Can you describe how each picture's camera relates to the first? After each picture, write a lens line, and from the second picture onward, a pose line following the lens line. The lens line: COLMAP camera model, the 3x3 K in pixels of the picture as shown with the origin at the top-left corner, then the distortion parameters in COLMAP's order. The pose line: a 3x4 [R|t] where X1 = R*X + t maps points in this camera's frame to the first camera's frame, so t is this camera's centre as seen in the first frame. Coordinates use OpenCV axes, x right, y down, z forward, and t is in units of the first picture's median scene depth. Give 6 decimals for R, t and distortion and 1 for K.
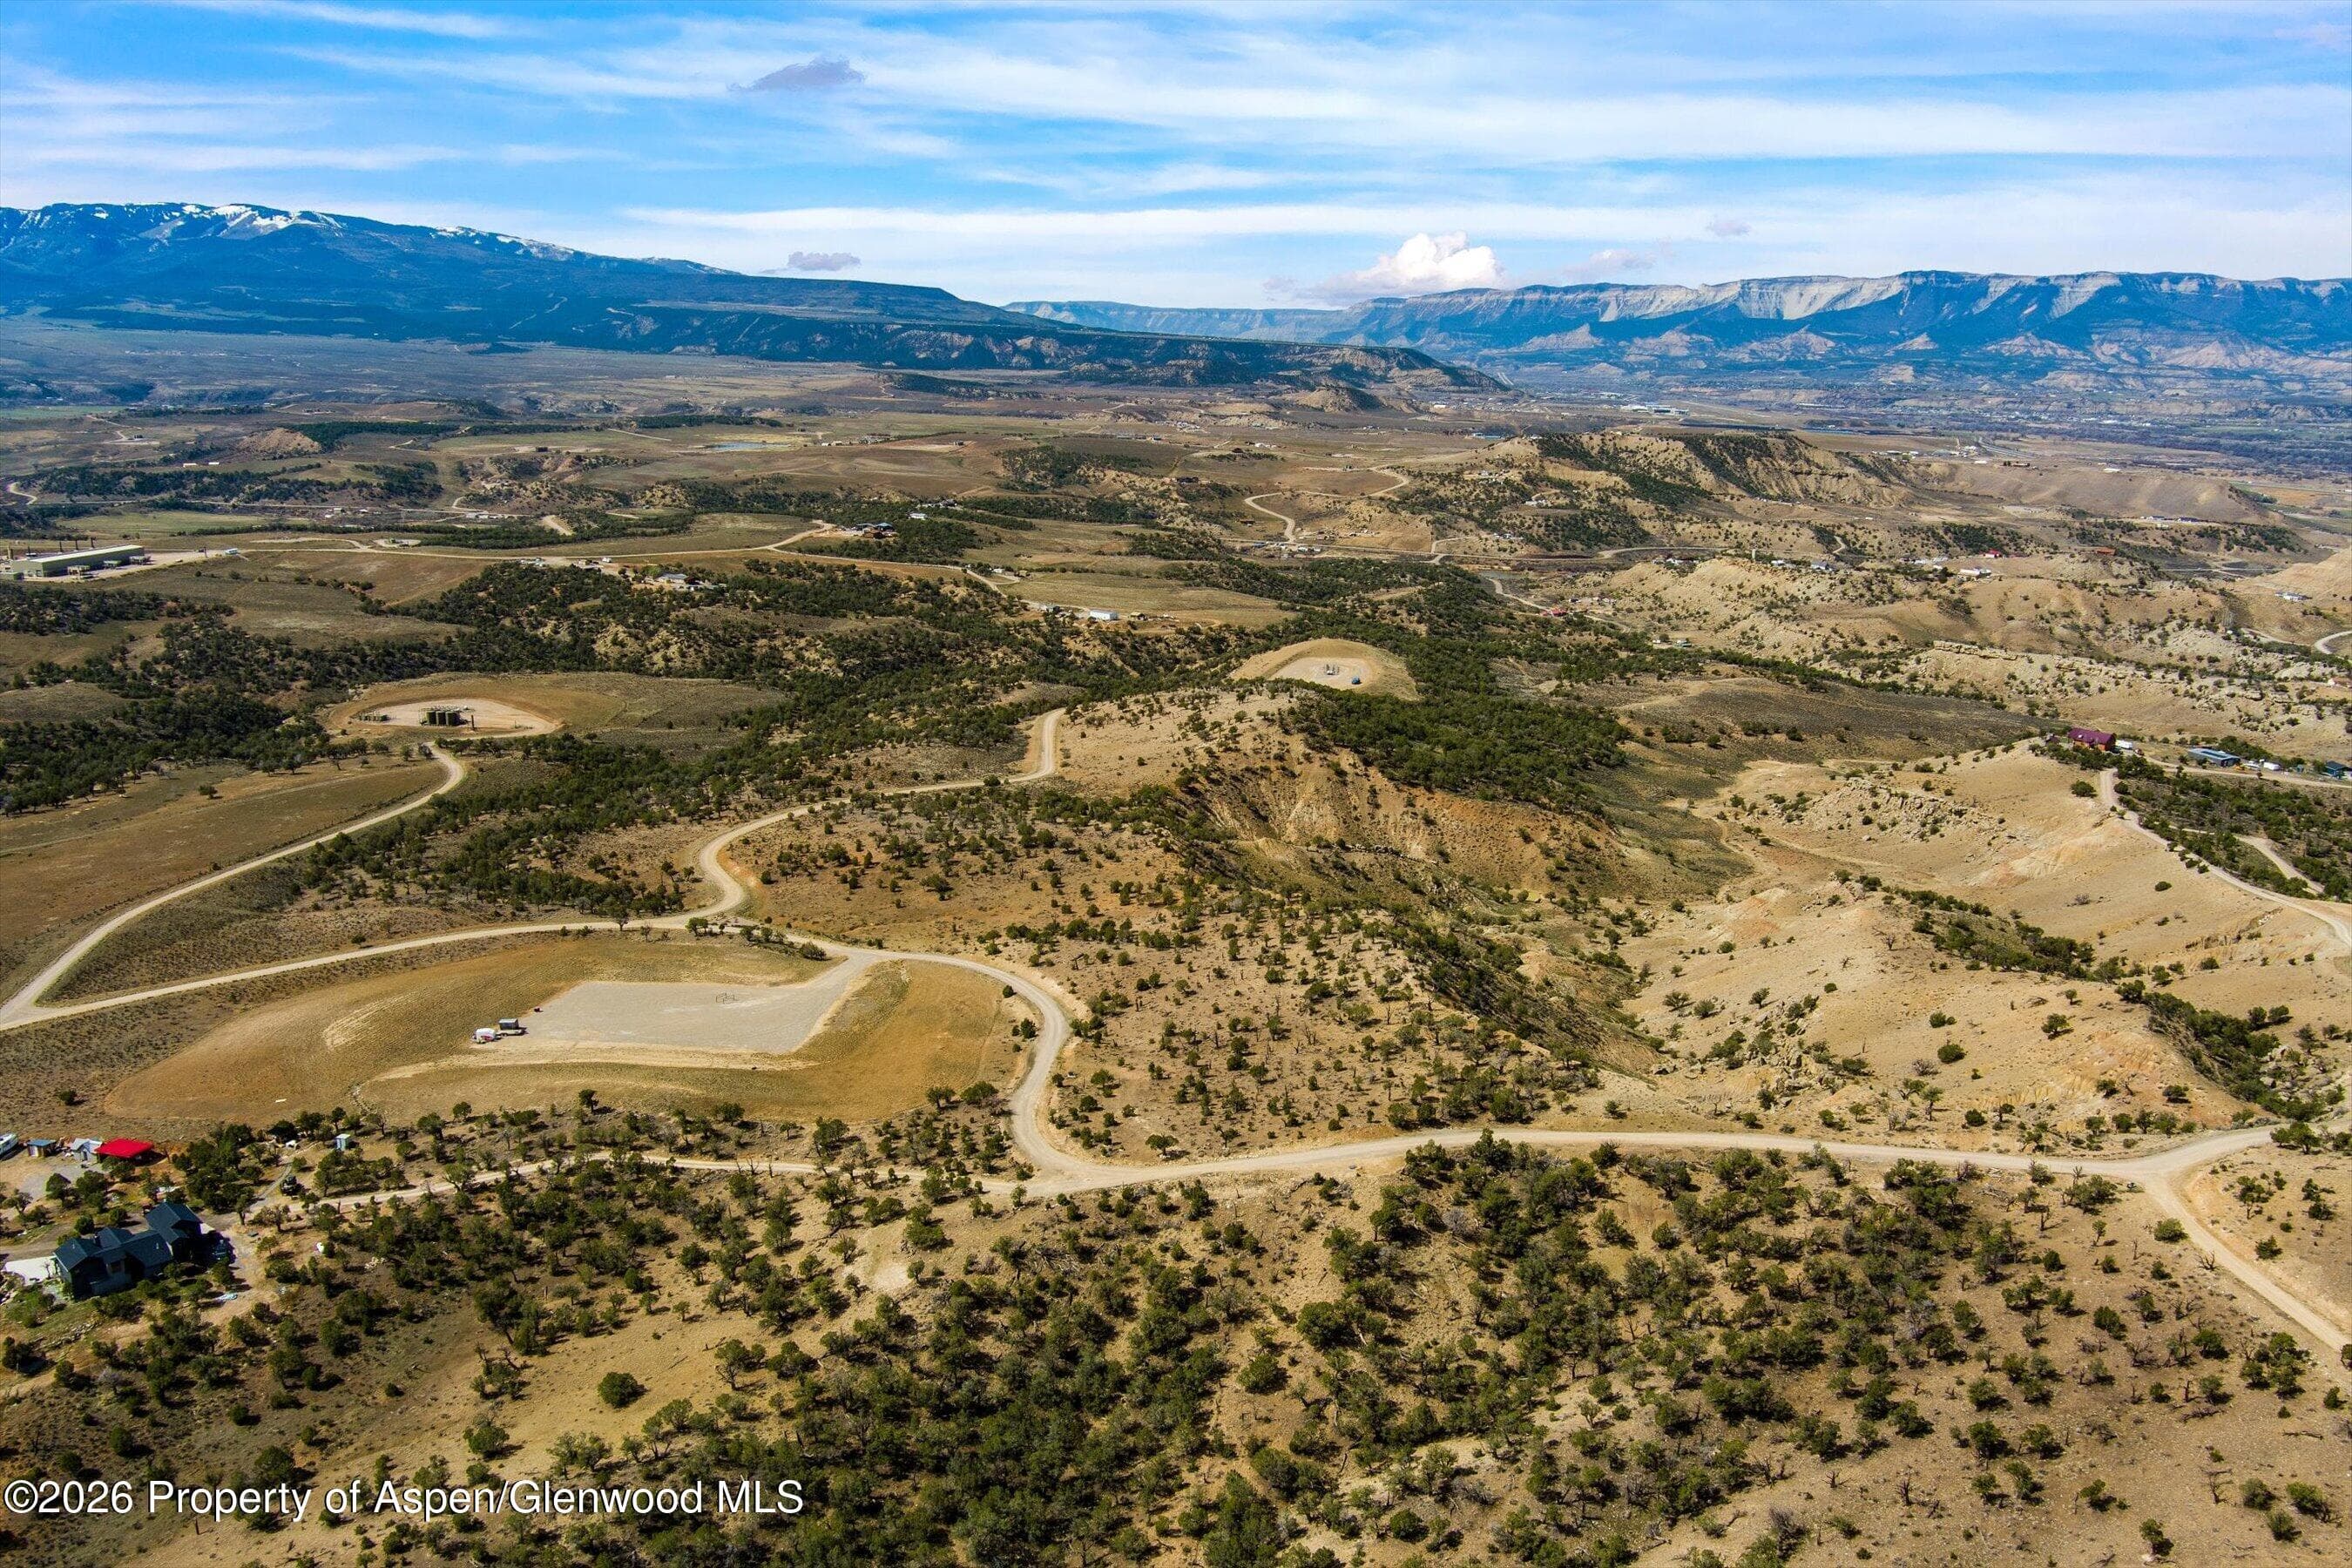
lens RADIAL K [[1902.9, 0, 1176.0], [0, 1902.9, 784.0], [0, 0, 1]] dist [-0.080693, 0.032779]
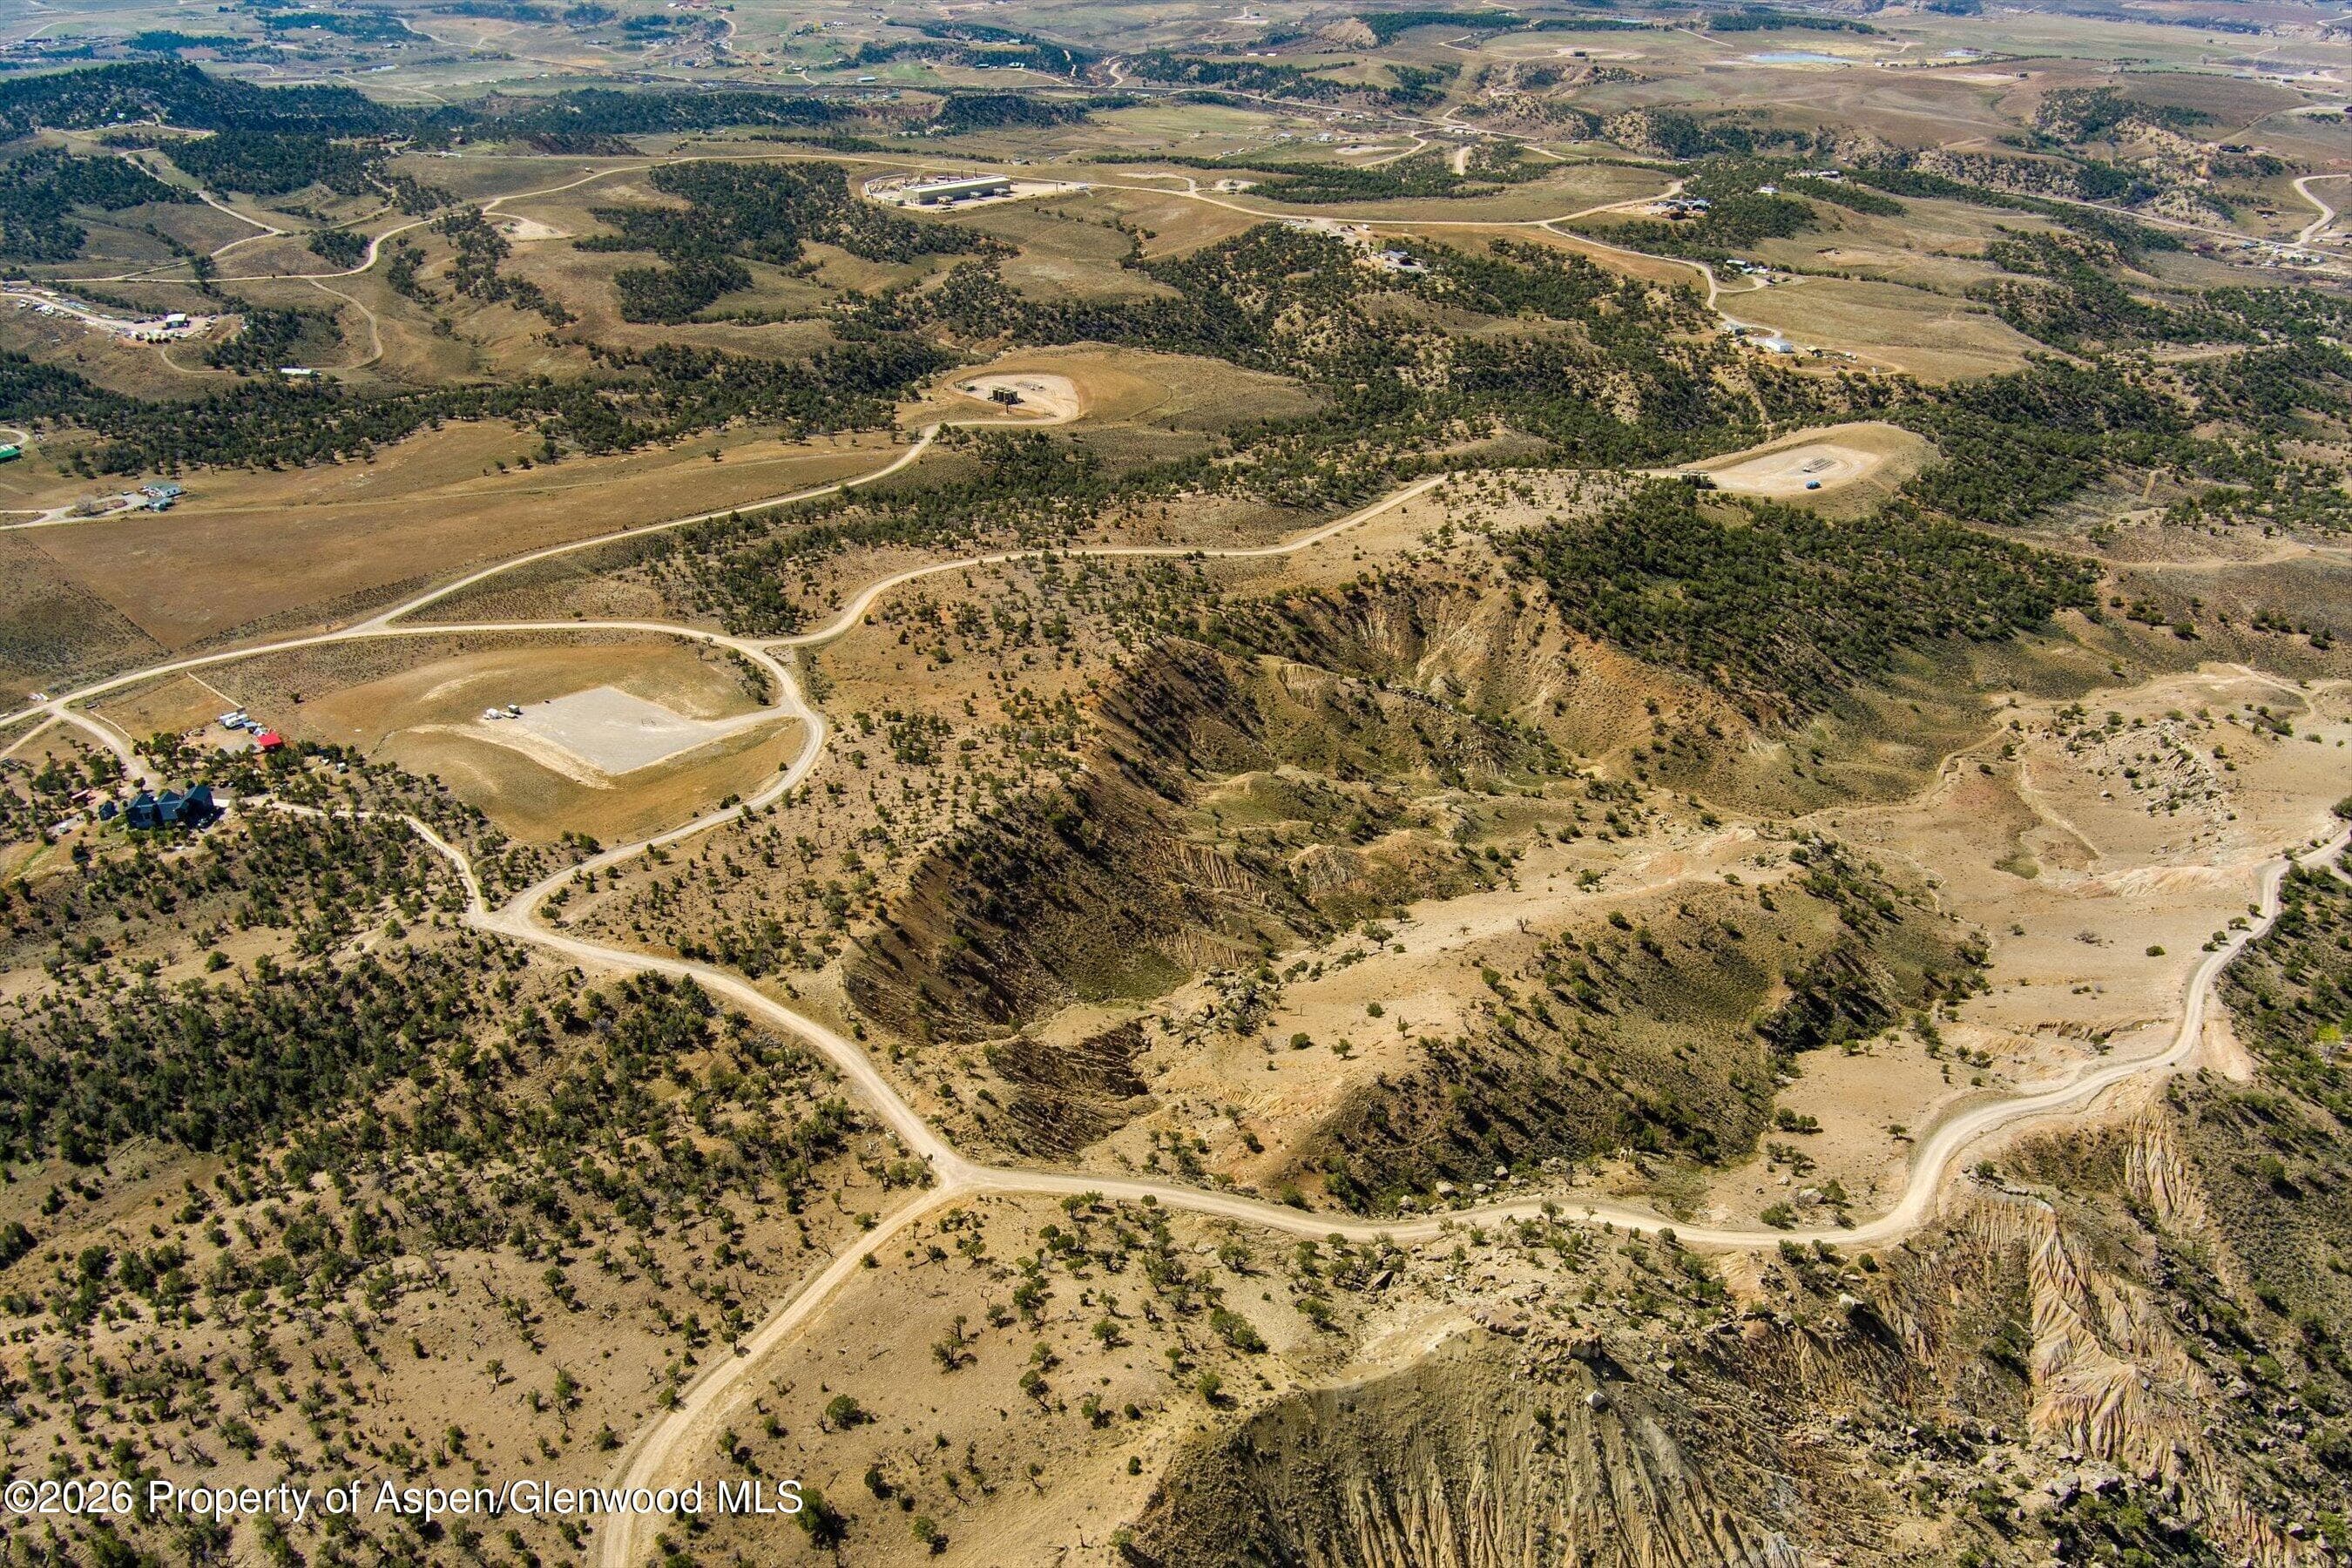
lens RADIAL K [[1902.9, 0, 1176.0], [0, 1902.9, 784.0], [0, 0, 1]] dist [-0.080693, 0.032779]
pose [[0.809413, 0.250746, -0.531015, 0.158490], [-0.126613, 0.957504, 0.259143, -0.048615], [0.573428, -0.142520, 0.806764, 0.015768]]
